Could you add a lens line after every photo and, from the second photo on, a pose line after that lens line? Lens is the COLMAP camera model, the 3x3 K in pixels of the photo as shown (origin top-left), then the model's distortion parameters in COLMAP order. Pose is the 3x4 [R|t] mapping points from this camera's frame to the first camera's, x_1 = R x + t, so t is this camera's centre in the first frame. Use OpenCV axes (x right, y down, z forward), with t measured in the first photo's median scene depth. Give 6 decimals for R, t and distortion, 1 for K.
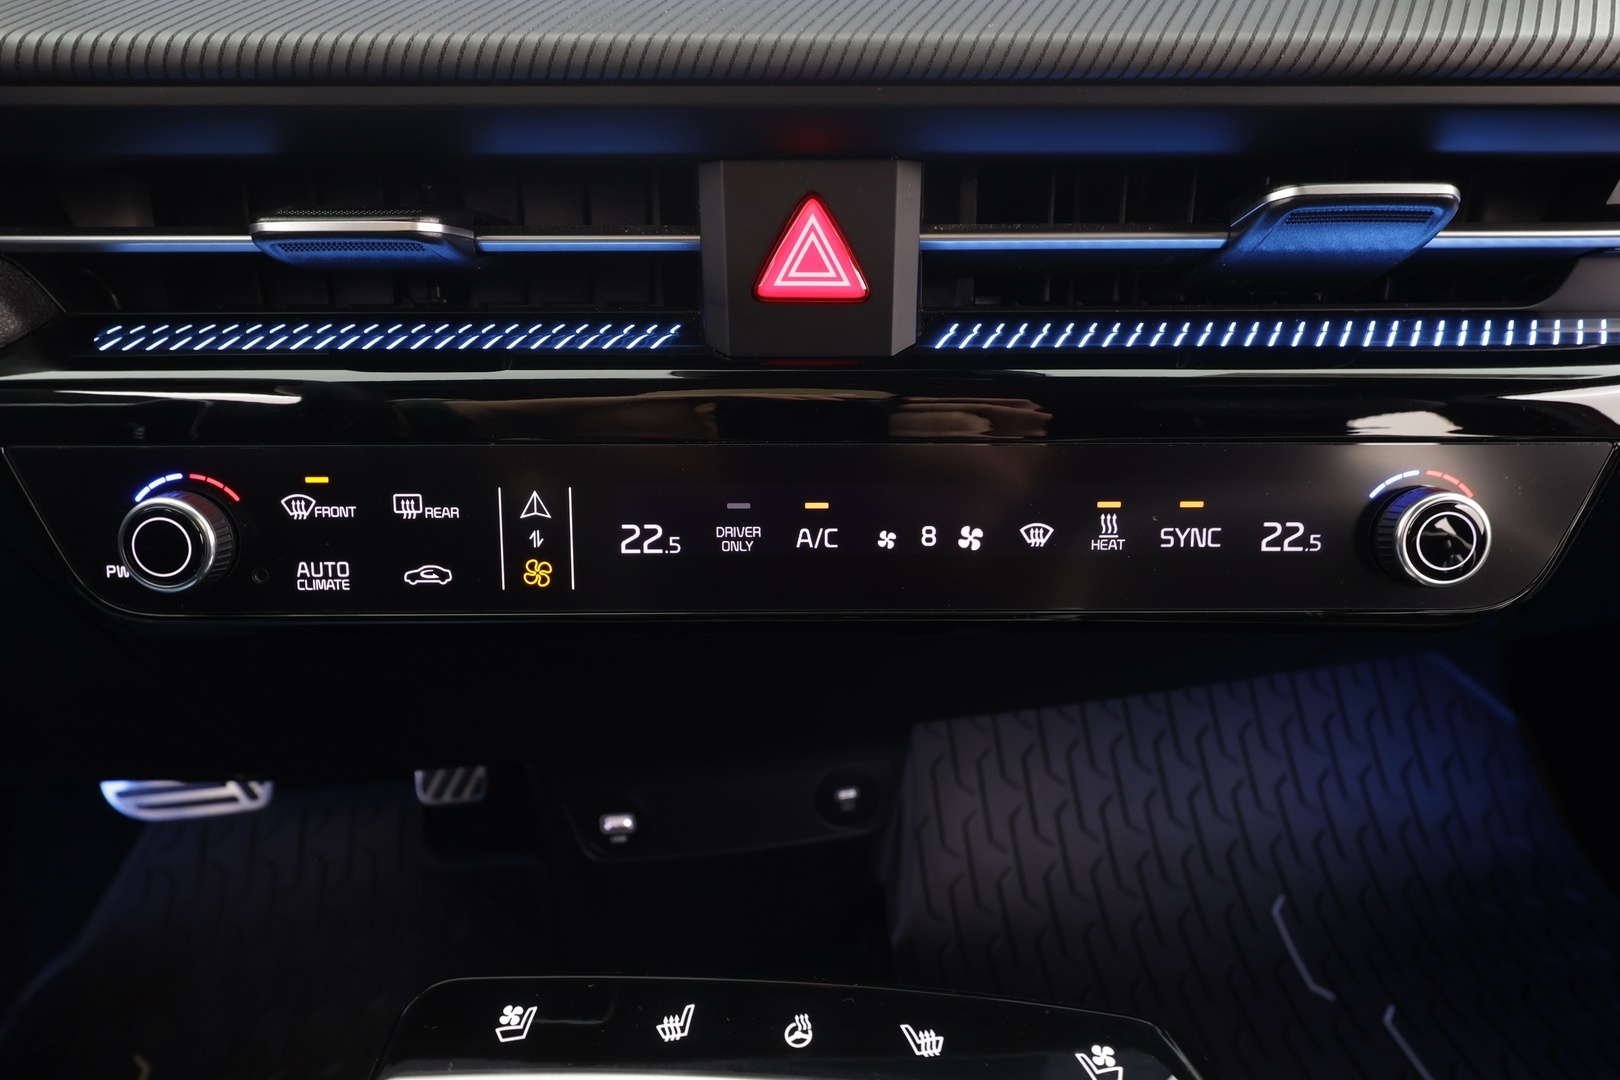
lens RADIAL K [[1000.6, 0, 806.6], [0, 1000.6, 537.6], [0, 0, 1]] dist [0.023365, 0.001172]
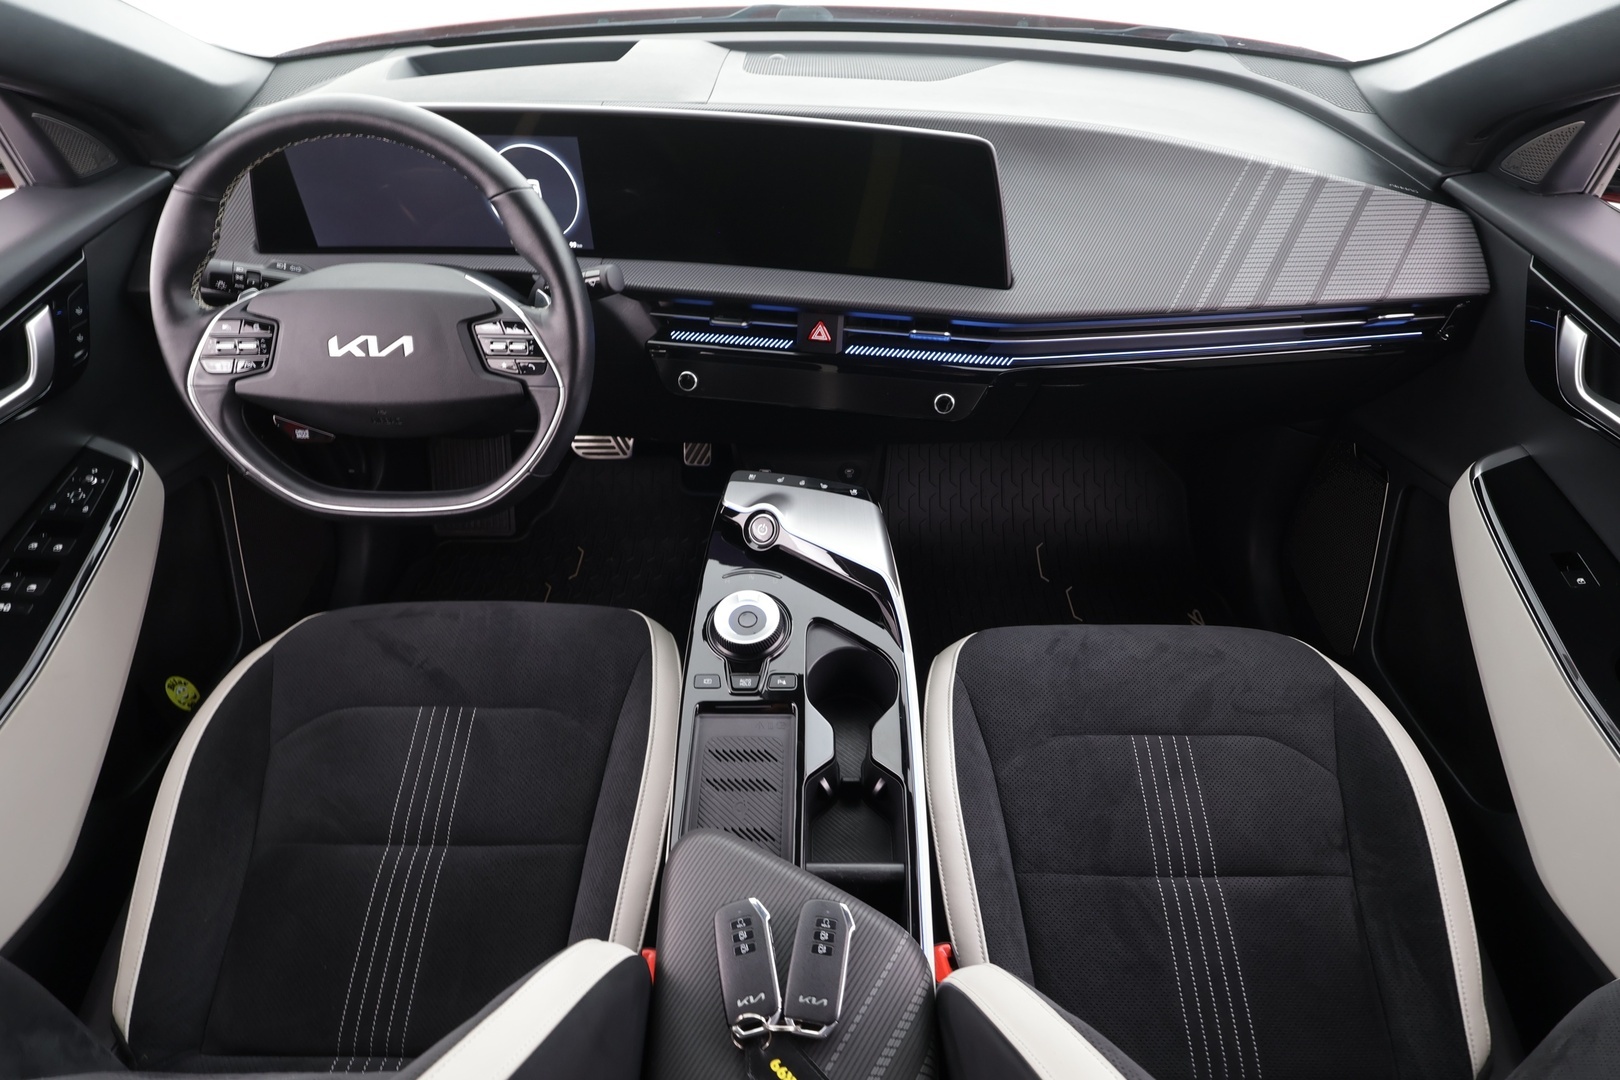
lens RADIAL K [[900.8, 0, 809.1], [0, 900.8, 547.1], [0, 0, 1]] dist [-0.003271, -0.000288]
pose [[0.987911, 0.110180, -0.109052, 0.515668], [-0.079318, 0.963661, 0.255081, -0.370111], [0.133194, -0.243347, 0.960751, -3.263621]]
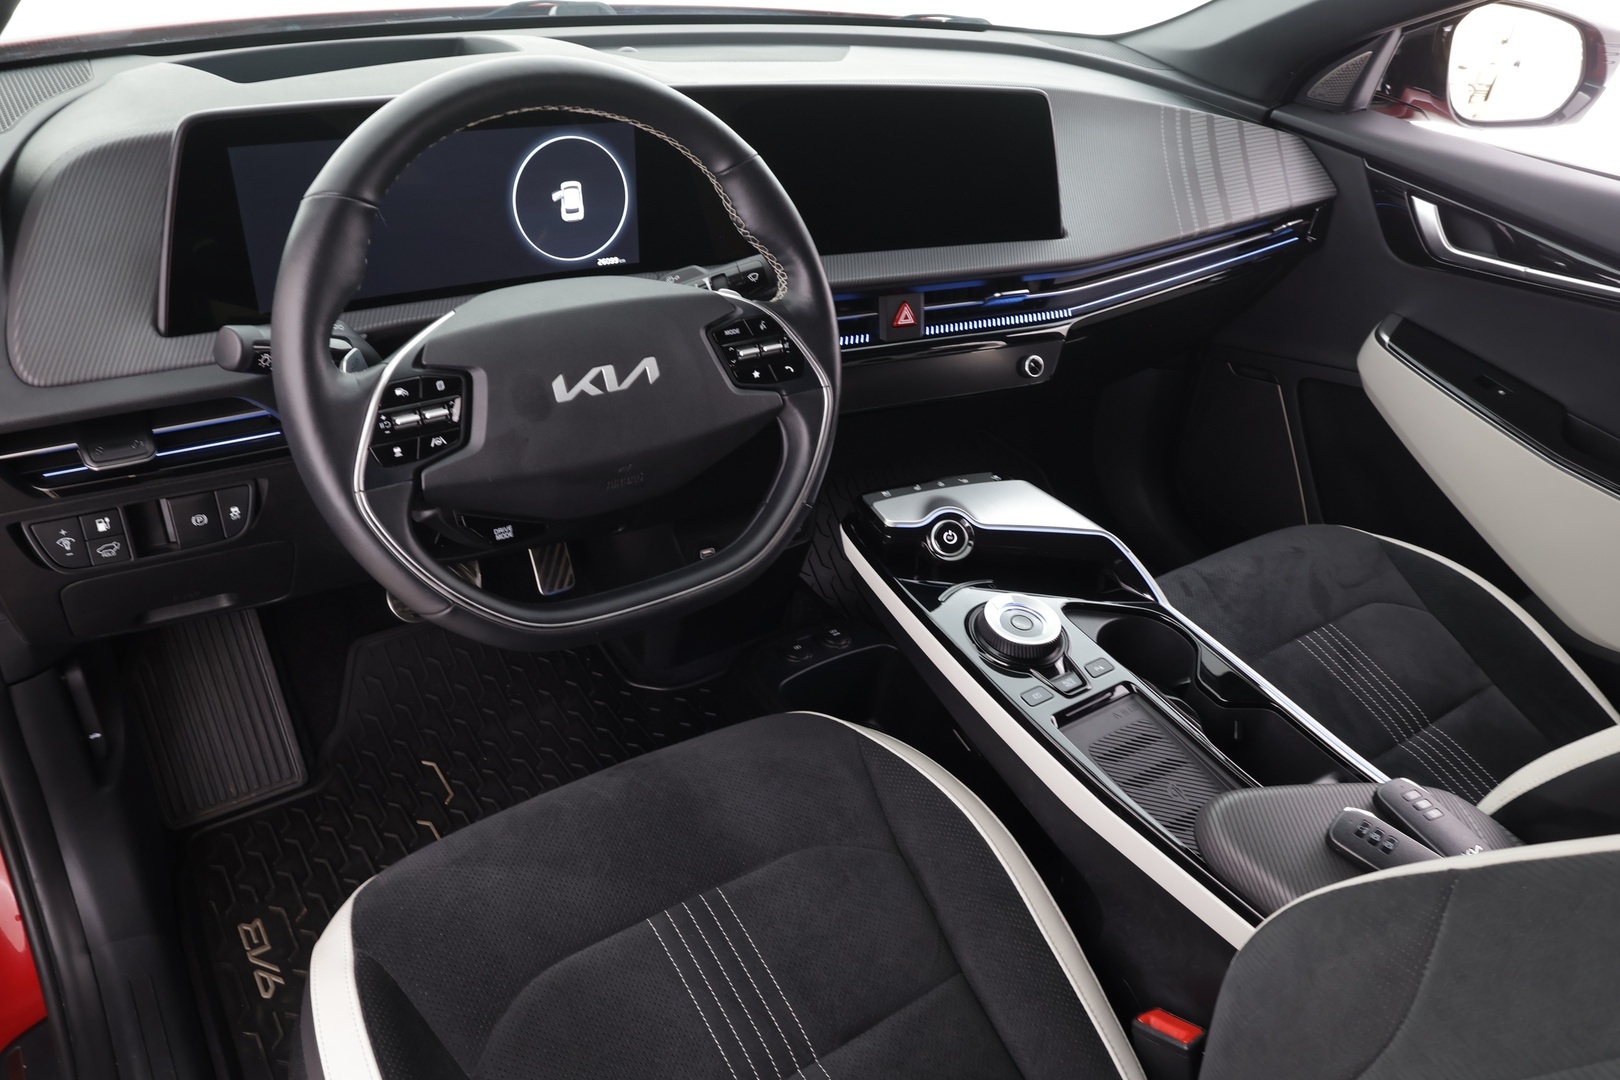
lens RADIAL K [[1256.9, 0, 809.9], [0, 1256.9, 534.9], [0, 0, 1]] dist [-0.004206, -0.003532]
pose [[0.877052, -0.168274, 0.449959, -2.750164], [0.144068, 0.985665, 0.087801, 0.101618], [-0.458284, -0.012181, 0.888723, -3.363792]]
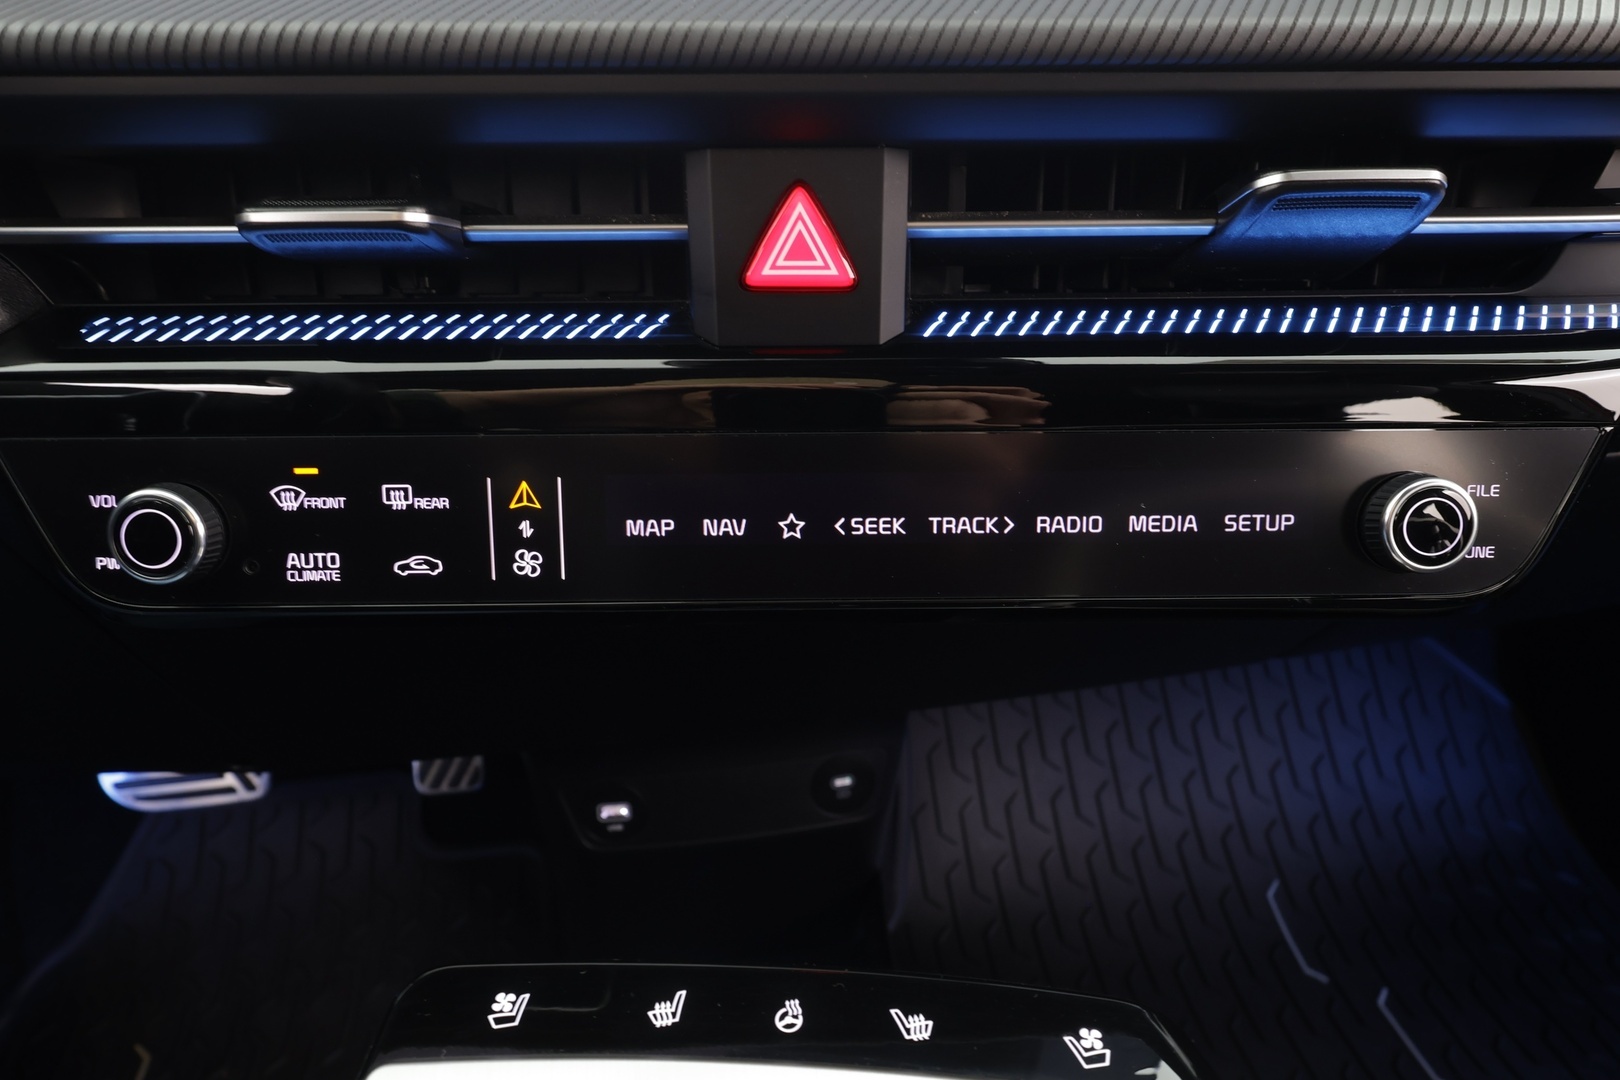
lens RADIAL K [[1000.6, 0, 806.8], [0, 1000.6, 536.3], [0, 0, 1]] dist [0.023365, 0.001172]
pose [[0.999986, -0.004951, 0.001830, 0.008797], [0.004933, 0.999938, 0.009979, 0.000047], [-0.001879, -0.009970, 0.999949, -0.001997]]
